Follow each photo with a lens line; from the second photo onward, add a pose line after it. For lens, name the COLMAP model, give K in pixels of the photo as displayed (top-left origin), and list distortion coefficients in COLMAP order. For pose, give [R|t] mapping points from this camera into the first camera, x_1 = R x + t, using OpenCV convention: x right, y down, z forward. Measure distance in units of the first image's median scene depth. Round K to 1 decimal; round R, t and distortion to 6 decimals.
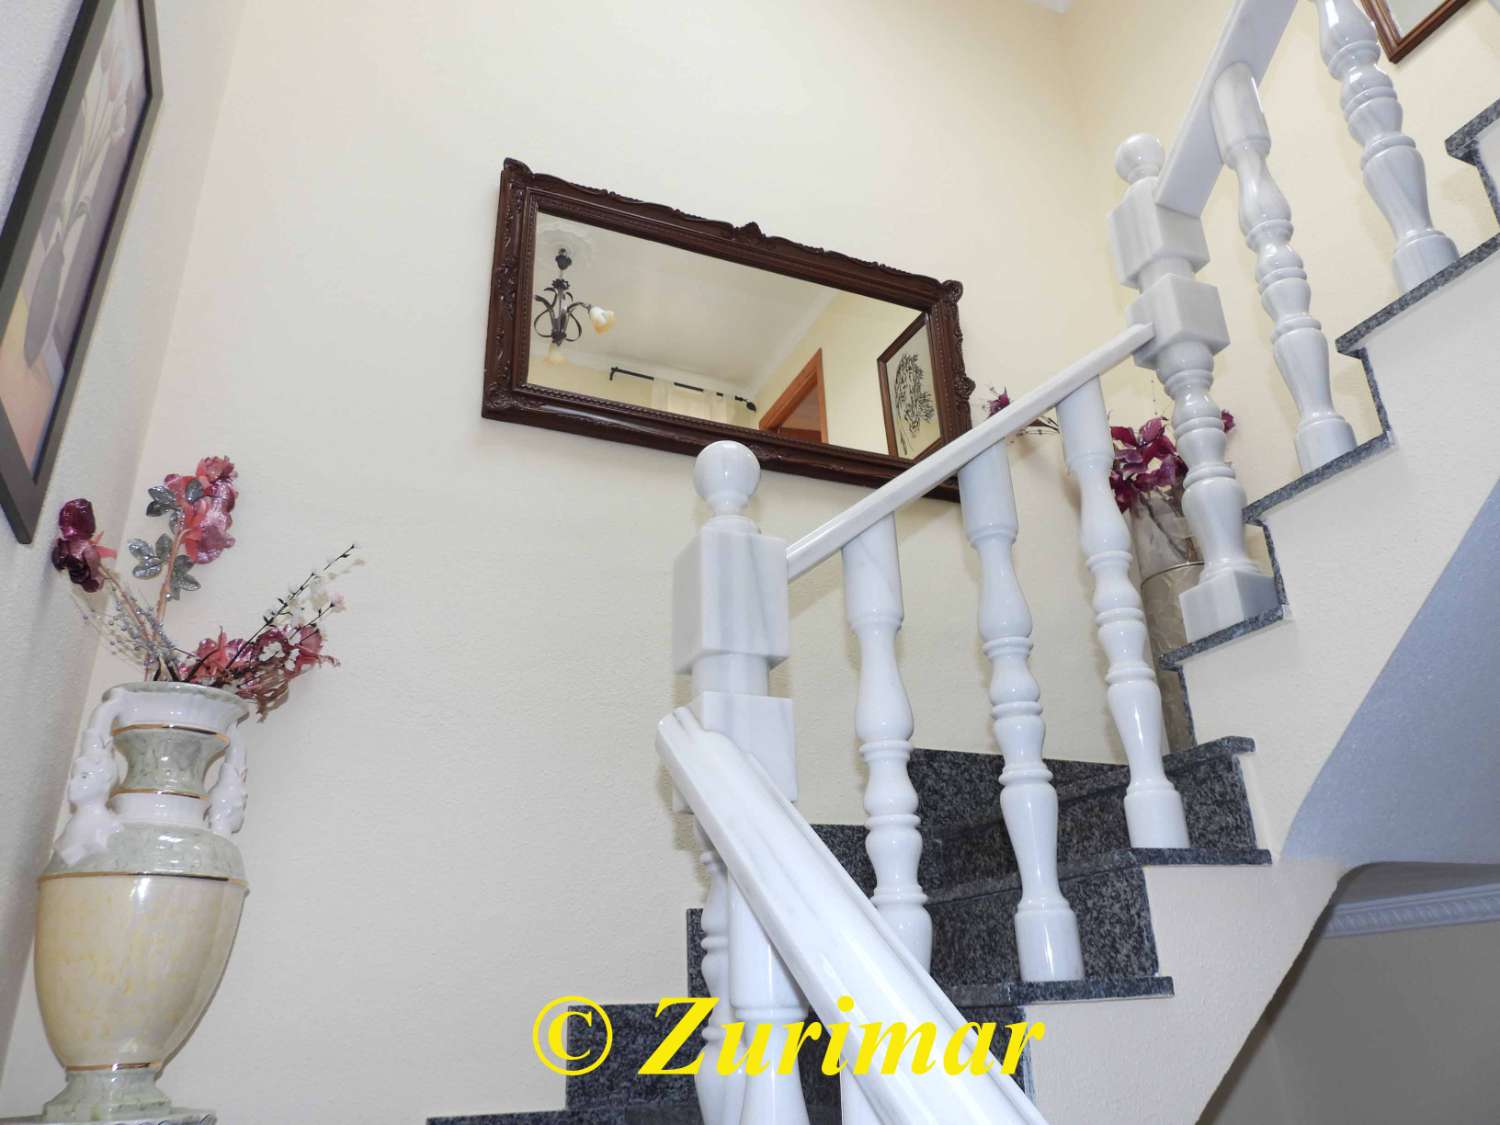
lens RADIAL K [[1071.1, 0, 743.3], [0, 1071.1, 554.8], [0, 0, 1]] dist [-0.014638, 0.001911]
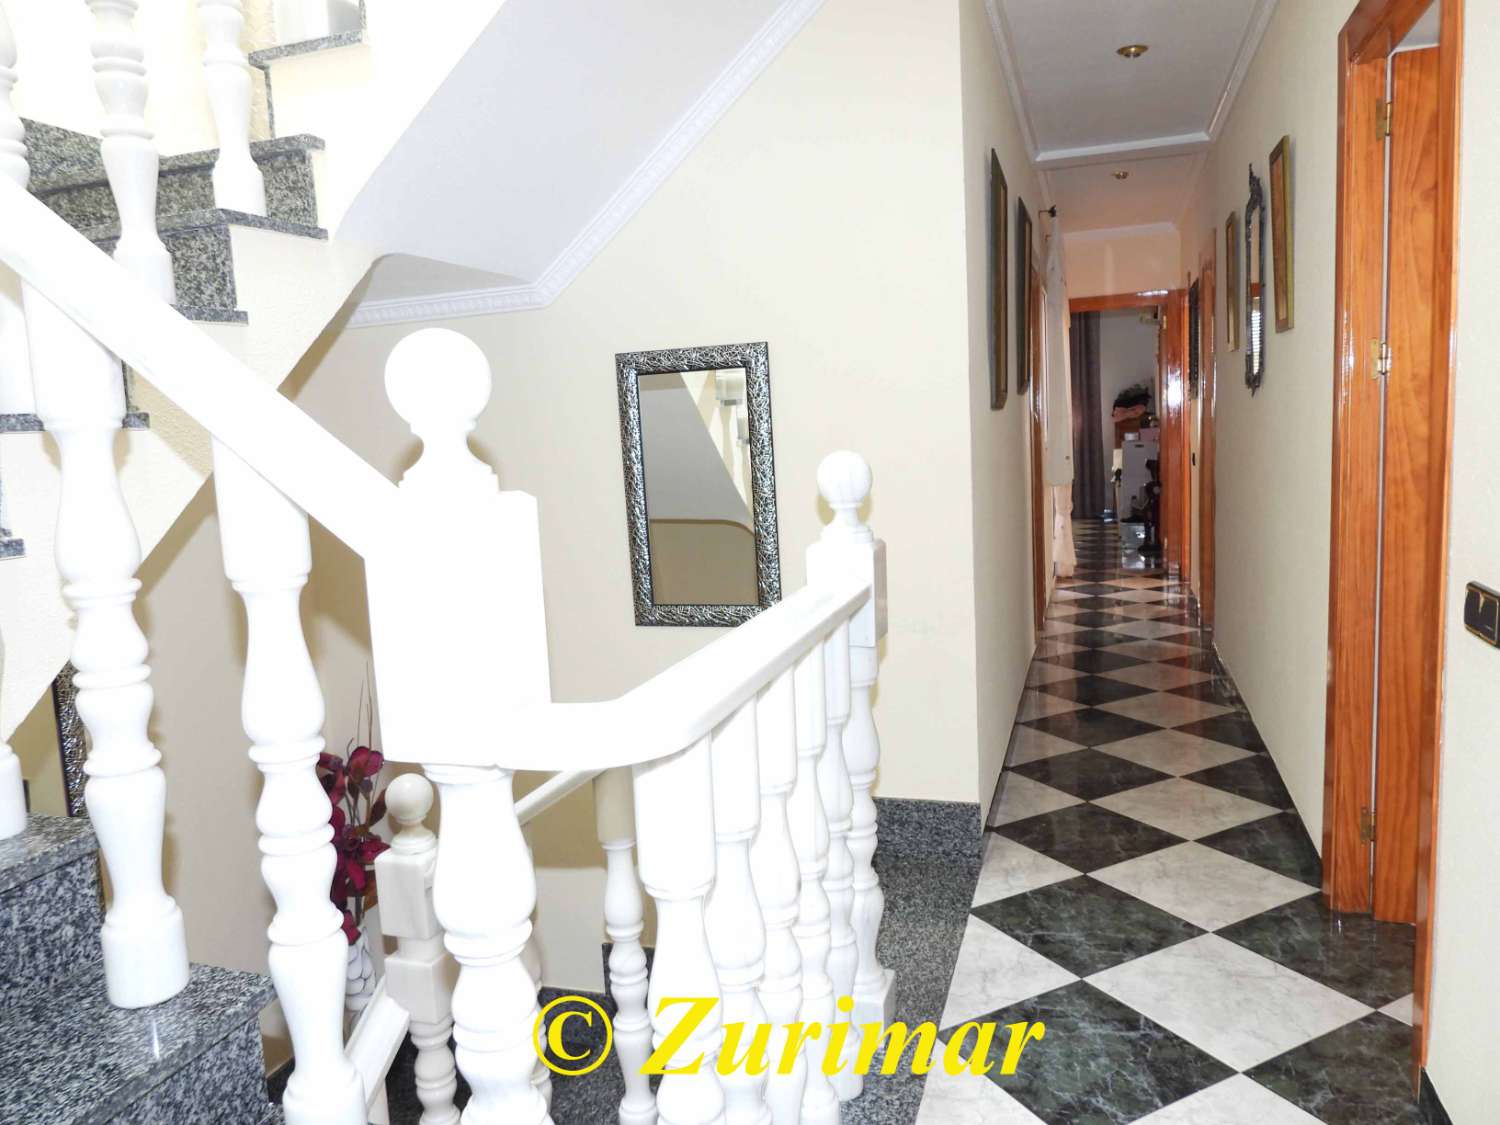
lens RADIAL K [[1071.1, 0, 753.1], [0, 1071.1, 566.0], [0, 0, 1]] dist [-0.014638, 0.001911]
pose [[0.657435, -0.105345, 0.746111, -0.178531], [-0.272711, 0.889789, 0.365930, 0.026024], [-0.702430, -0.444047, 0.556250, -0.268025]]
